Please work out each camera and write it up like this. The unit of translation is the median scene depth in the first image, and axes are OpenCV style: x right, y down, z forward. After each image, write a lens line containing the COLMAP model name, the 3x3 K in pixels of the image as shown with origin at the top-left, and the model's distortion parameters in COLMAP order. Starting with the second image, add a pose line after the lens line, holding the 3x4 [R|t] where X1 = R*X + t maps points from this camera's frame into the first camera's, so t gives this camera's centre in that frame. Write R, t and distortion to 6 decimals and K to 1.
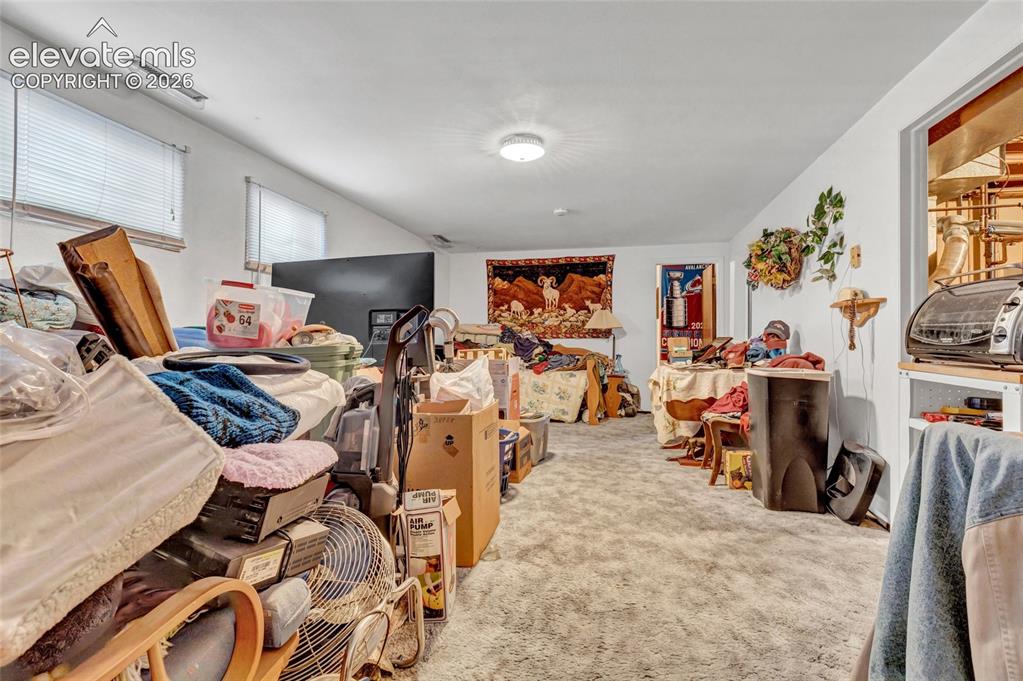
lens RADIAL K [[464.1, 0, 511.9], [0, 464.1, 340.7], [0, 0, 1]] dist [0.001637, -0.000602]
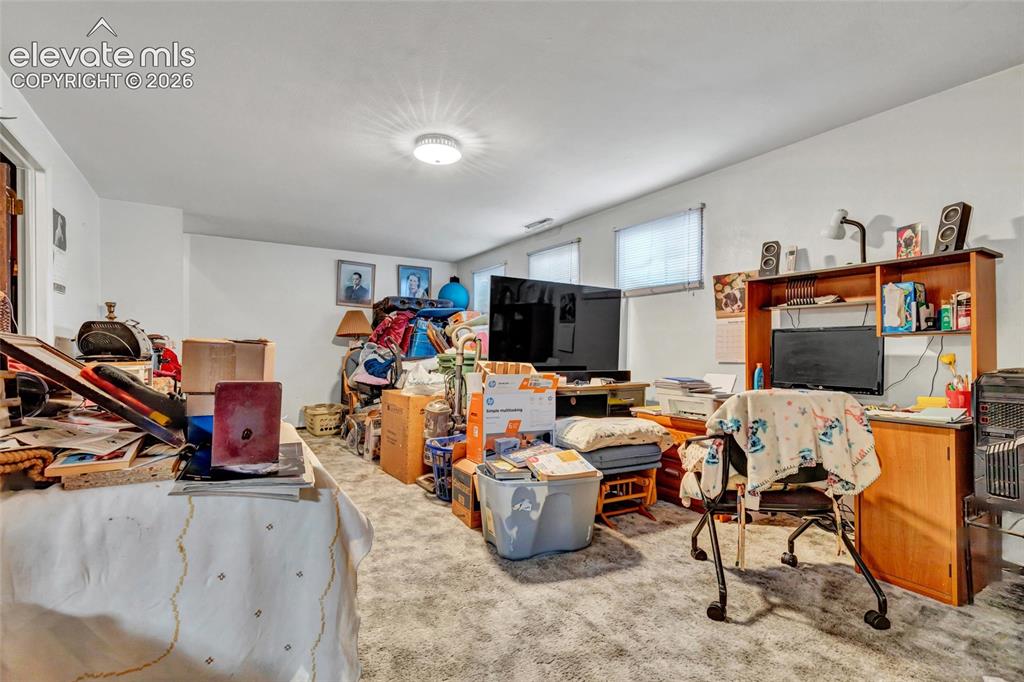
lens RADIAL K [[464.5, 0, 512.5], [0, 464.5, 346.7], [0, 0, 1]] dist [0.001637, -0.000602]
pose [[-0.696060, -0.010102, -0.717912, 0.602600], [0.000555, 0.999893, -0.014608, 0.003089], [0.717983, -0.010567, -0.695980, 1.779039]]
